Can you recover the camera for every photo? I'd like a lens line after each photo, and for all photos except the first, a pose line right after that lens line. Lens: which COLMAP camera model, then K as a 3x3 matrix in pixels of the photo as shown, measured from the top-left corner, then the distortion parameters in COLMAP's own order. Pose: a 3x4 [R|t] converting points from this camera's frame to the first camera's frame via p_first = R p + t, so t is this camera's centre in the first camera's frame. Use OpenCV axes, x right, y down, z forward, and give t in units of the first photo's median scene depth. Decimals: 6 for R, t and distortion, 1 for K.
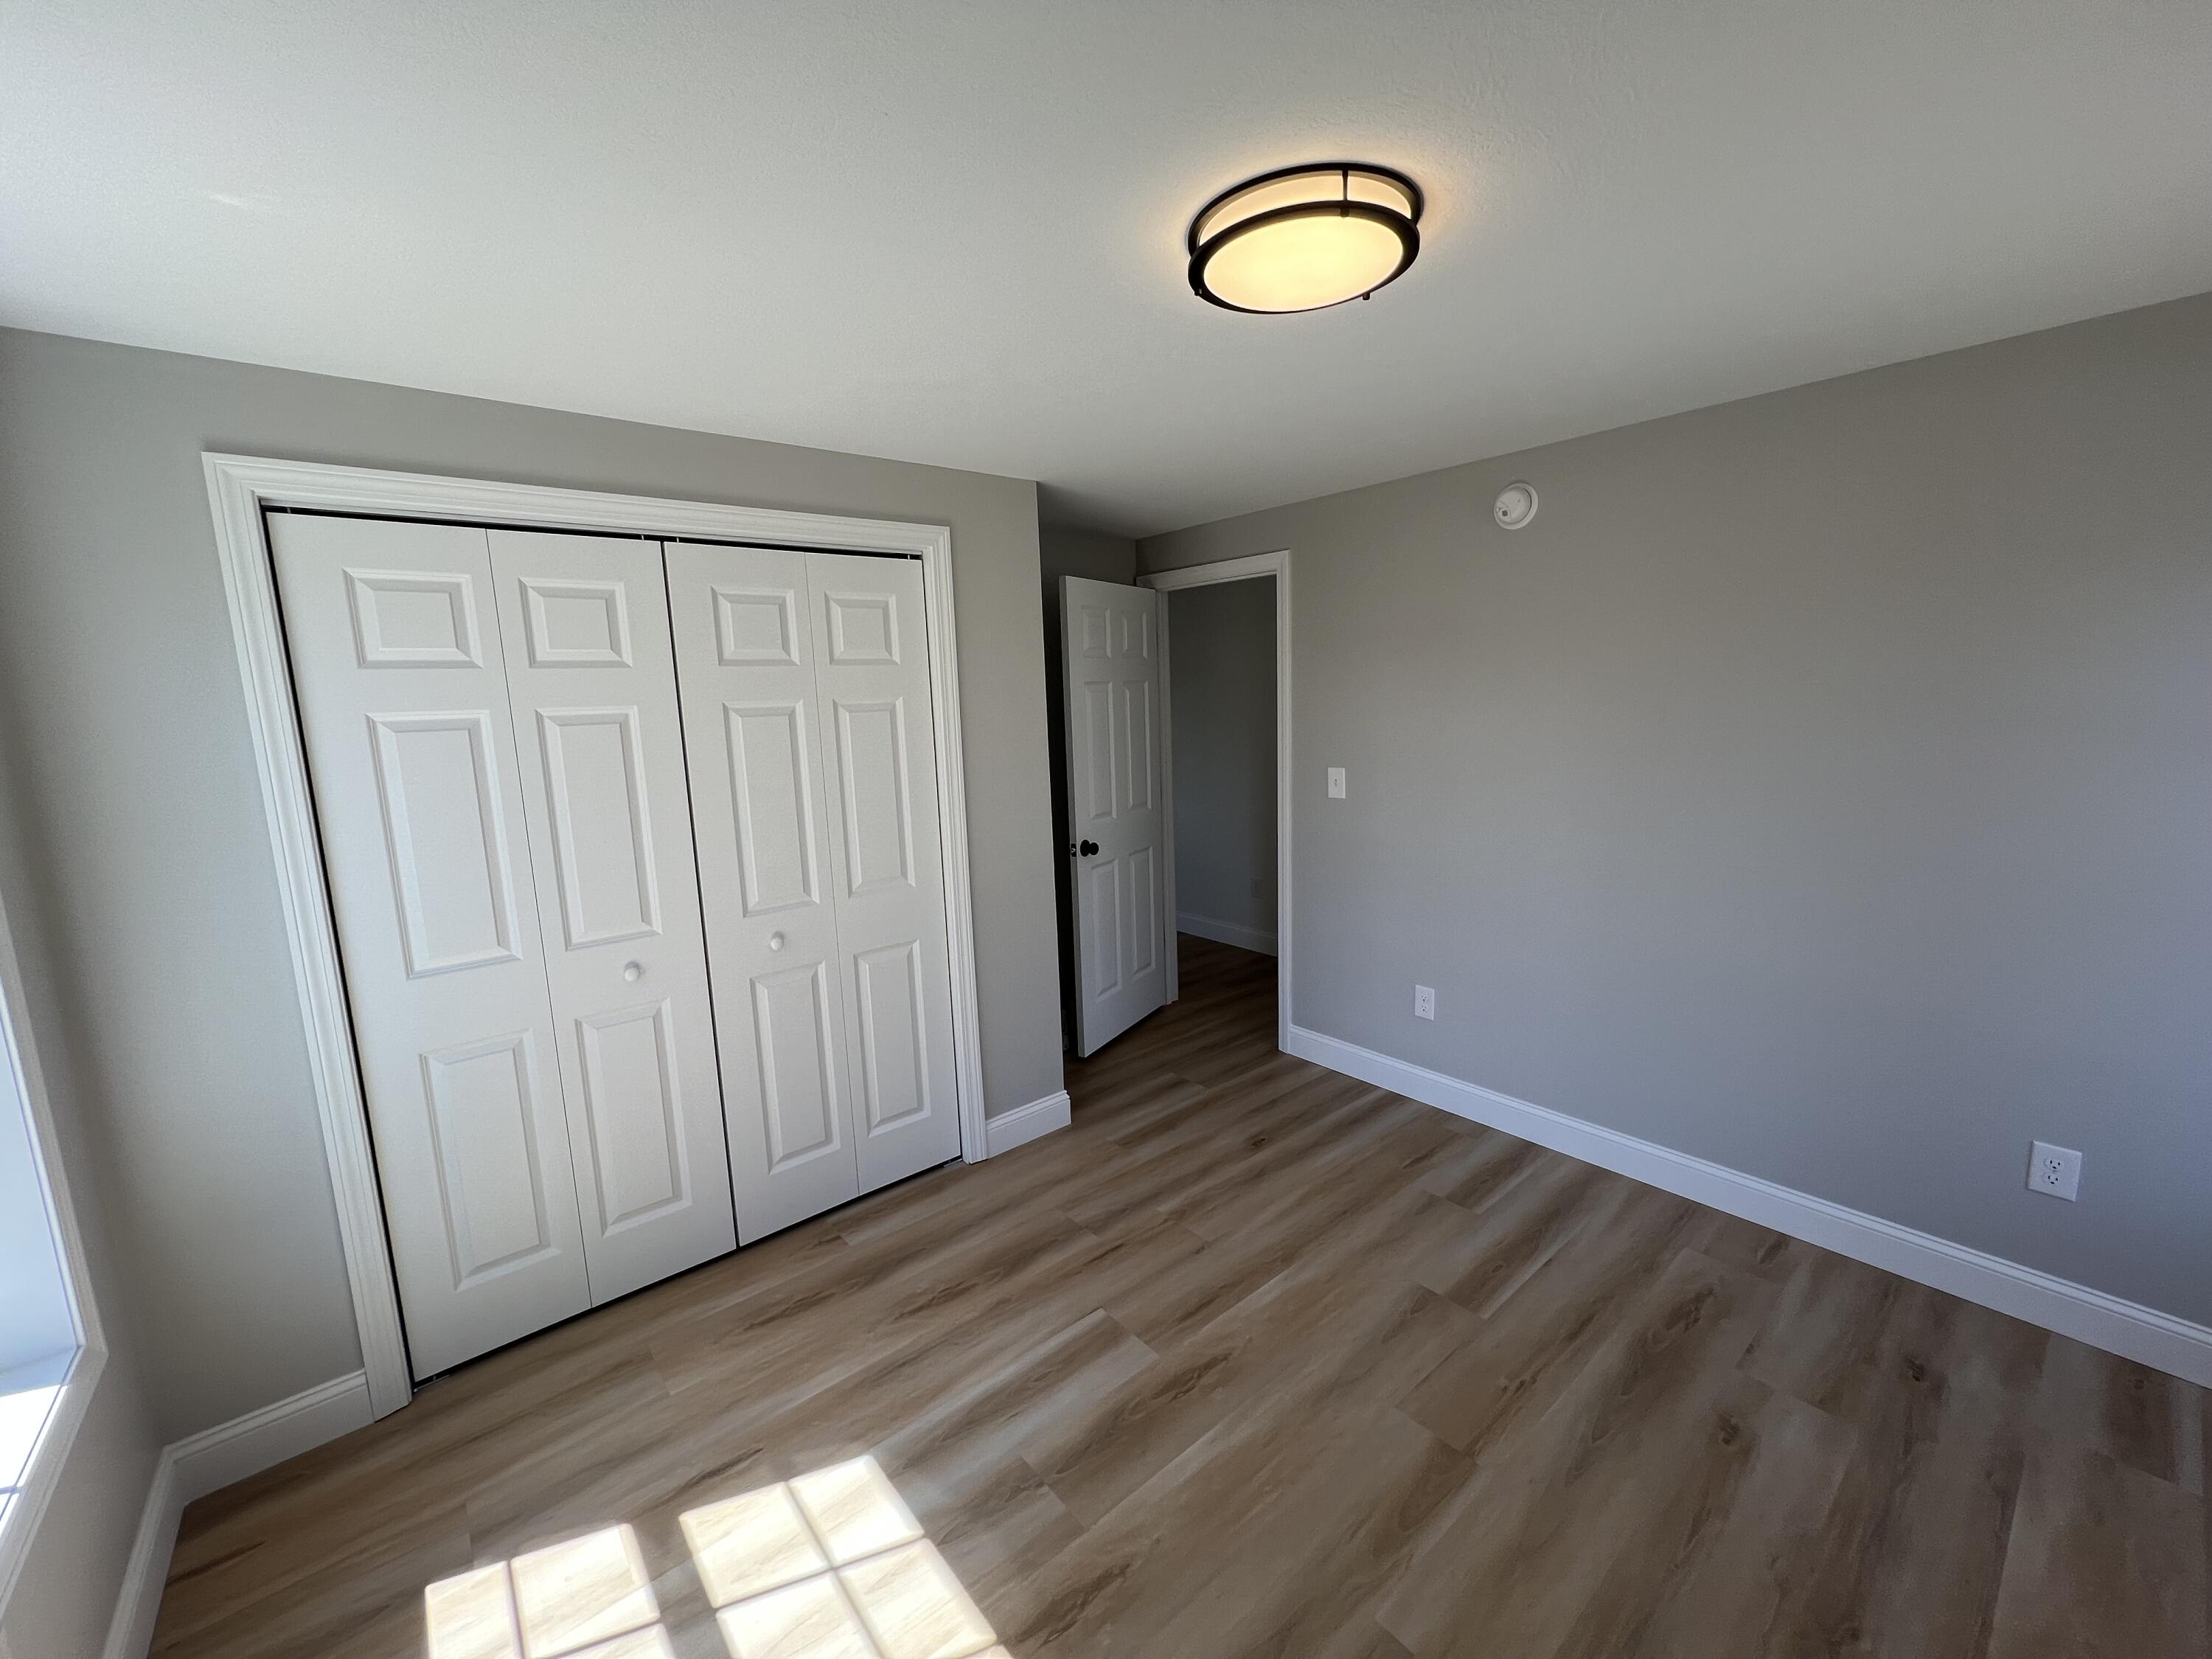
lens RADIAL K [[885.0, 0, 1102.0], [0, 885.0, 823.7], [0, 0, 1]] dist [0.000714, -0.000310]
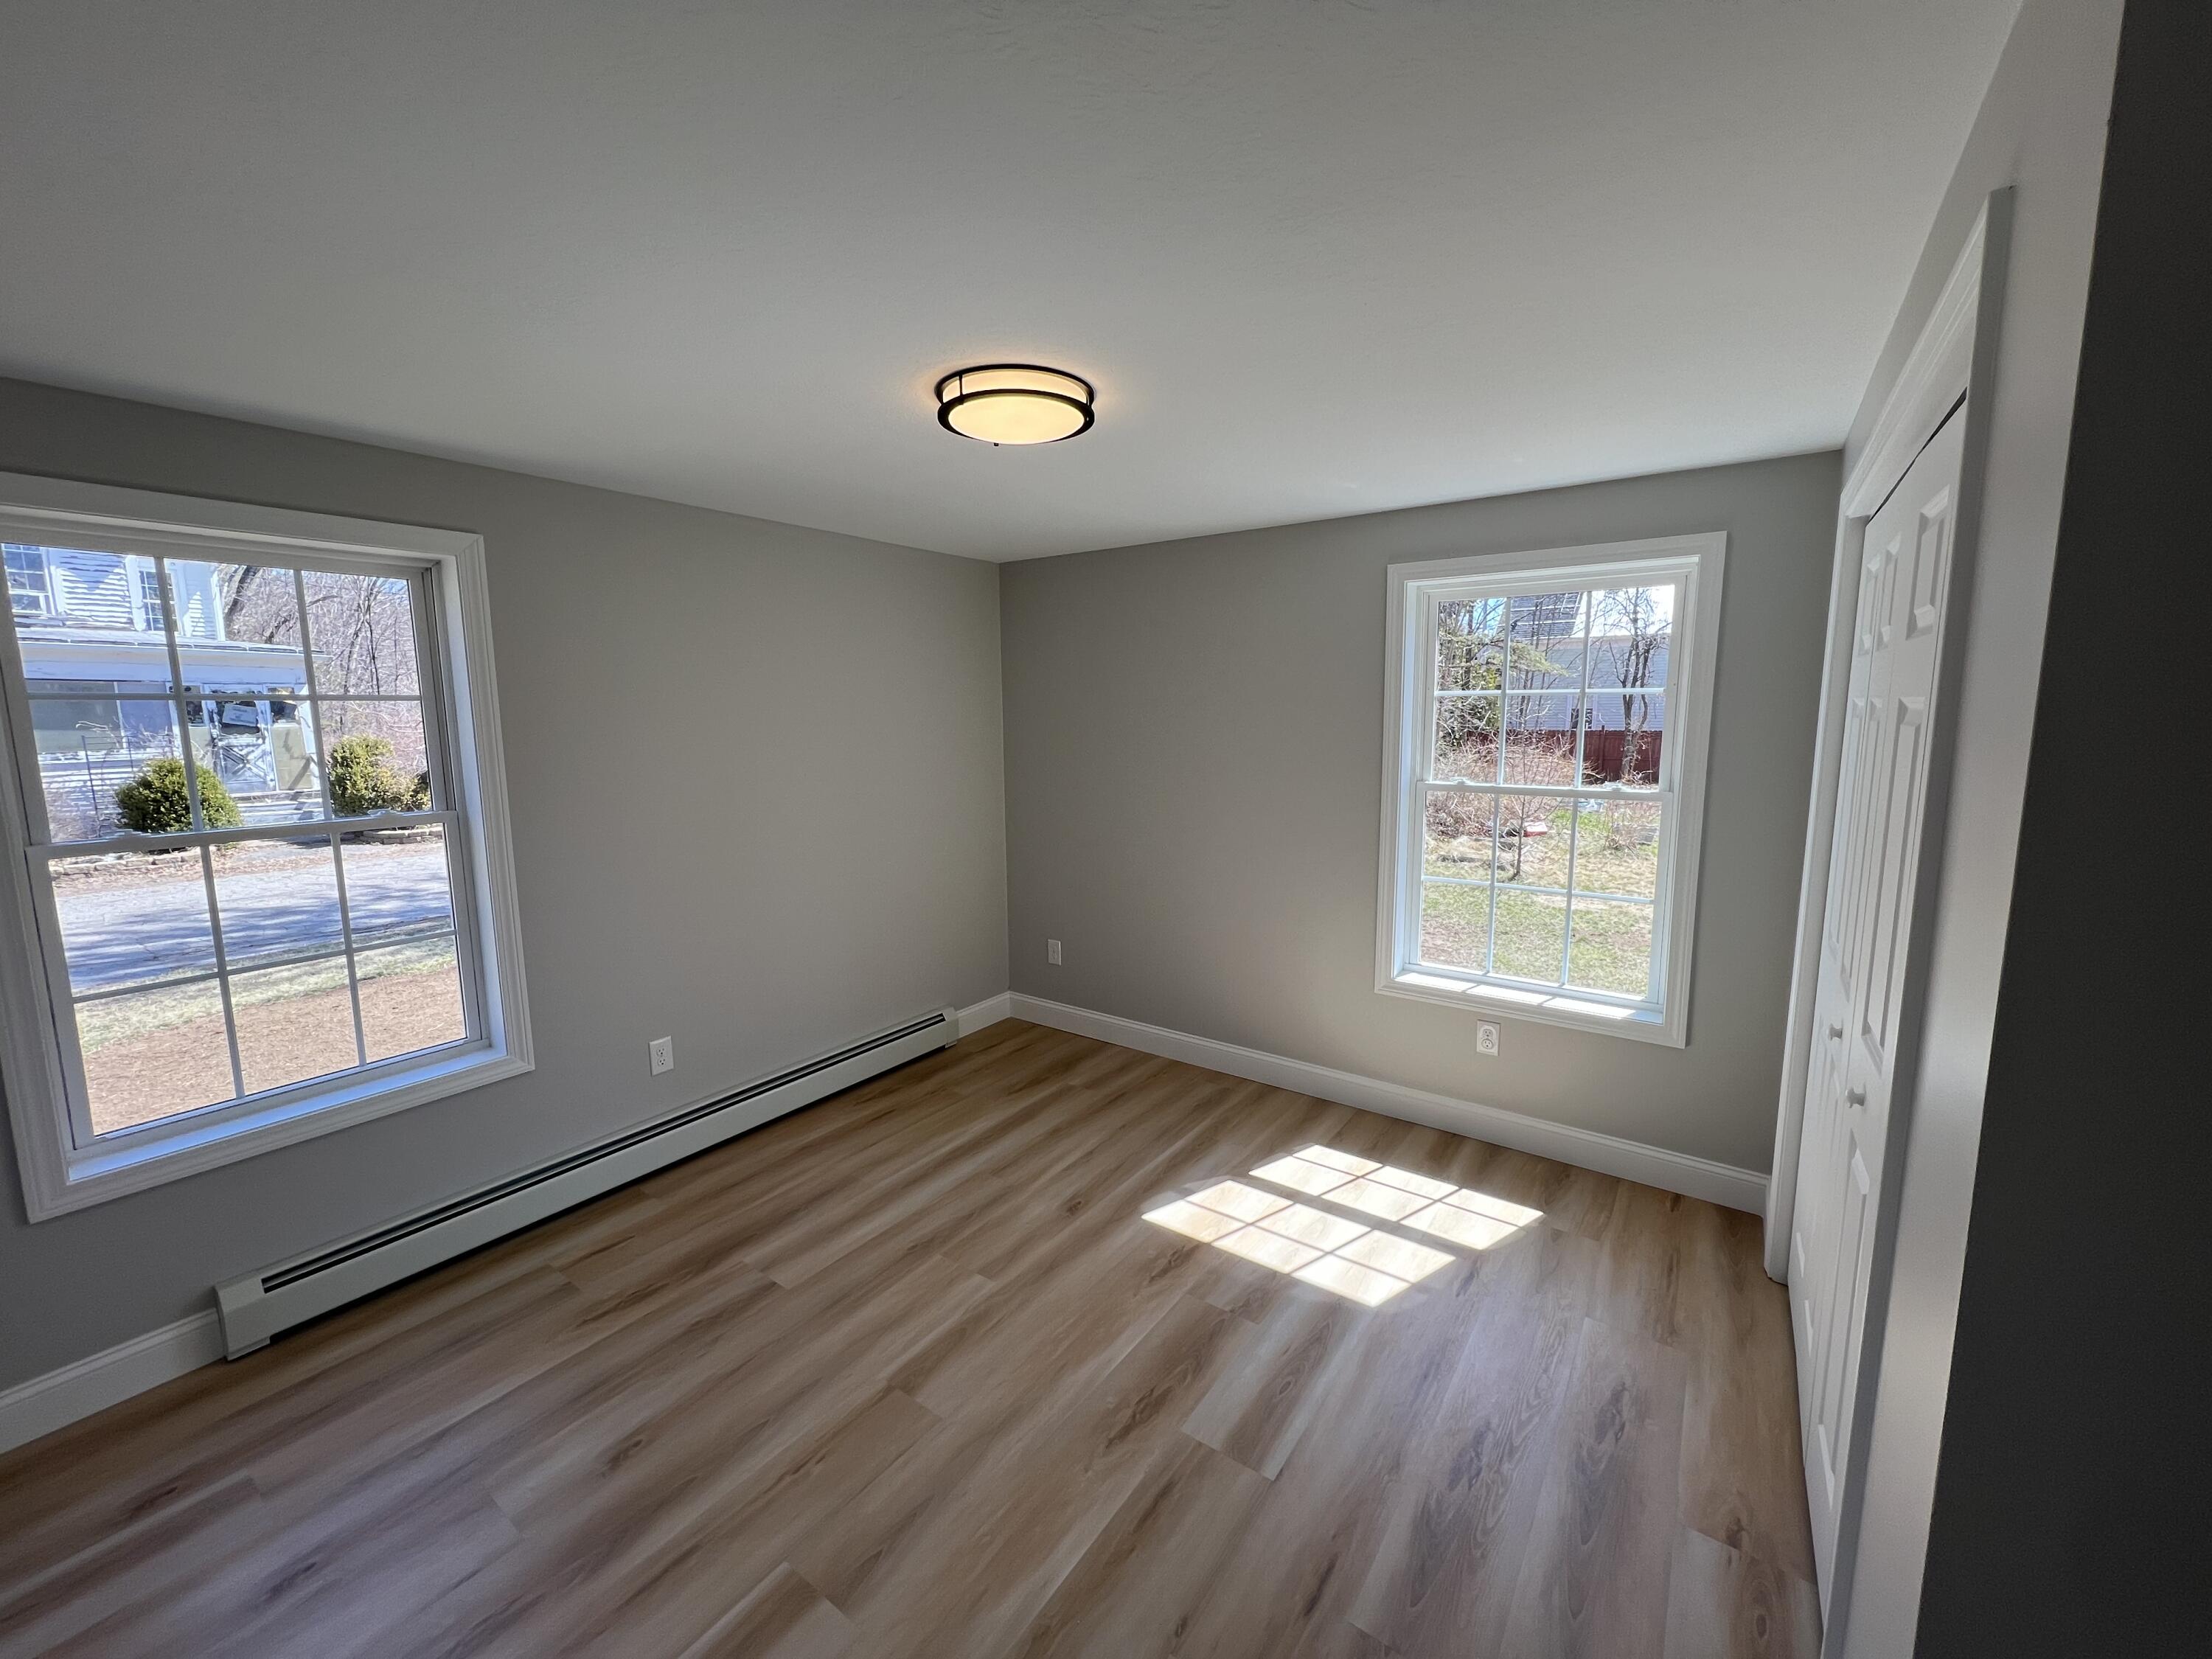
lens RADIAL K [[885.0, 0, 1087.0], [0, 885.0, 821.8], [0, 0, 1]] dist [0.000714, -0.000310]
pose [[-0.971222, 0.074454, -0.226241, 0.302707], [0.007436, 0.958901, 0.283643, -0.253672], [0.238061, 0.273798, -0.931859, 1.566194]]
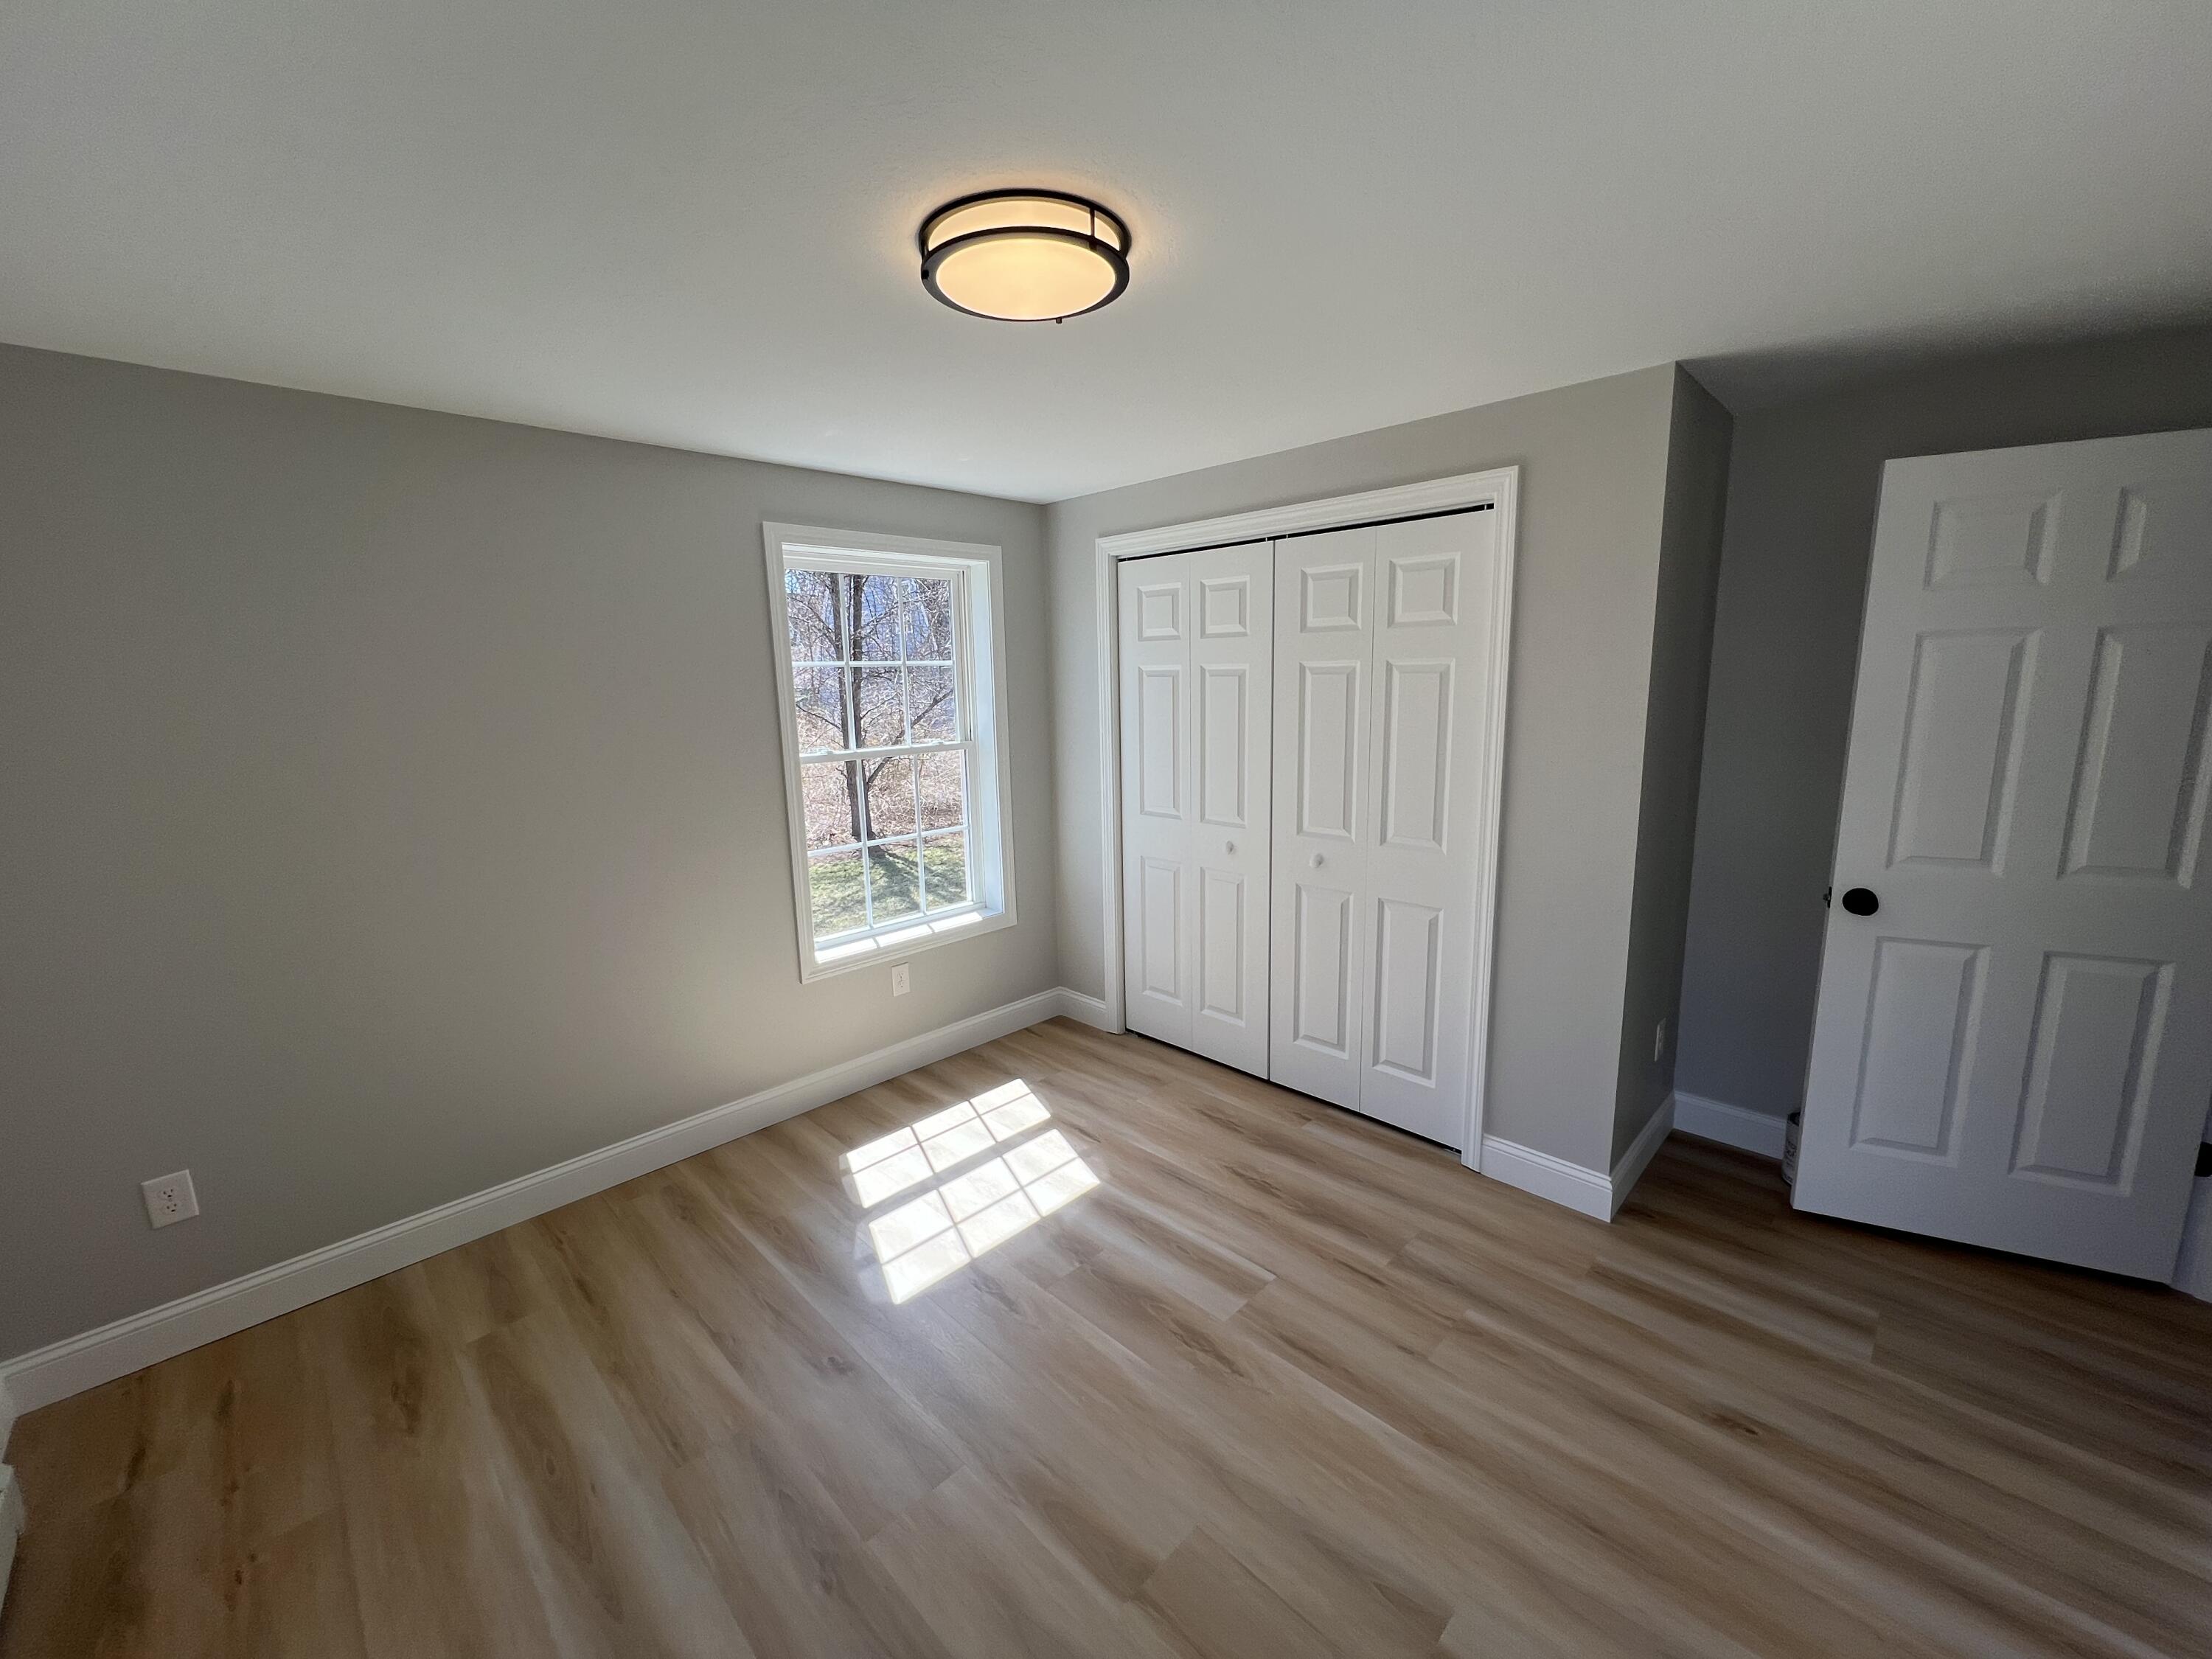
lens RADIAL K [[885.0, 0, 1101.6], [0, 885.0, 829.6], [0, 0, 1]] dist [0.000714, -0.000310]
pose [[0.085412, 0.208414, -0.974304, 0.875253], [-0.129102, 0.971949, 0.196592, -0.124168], [0.987946, 0.108993, 0.109923, 0.645917]]
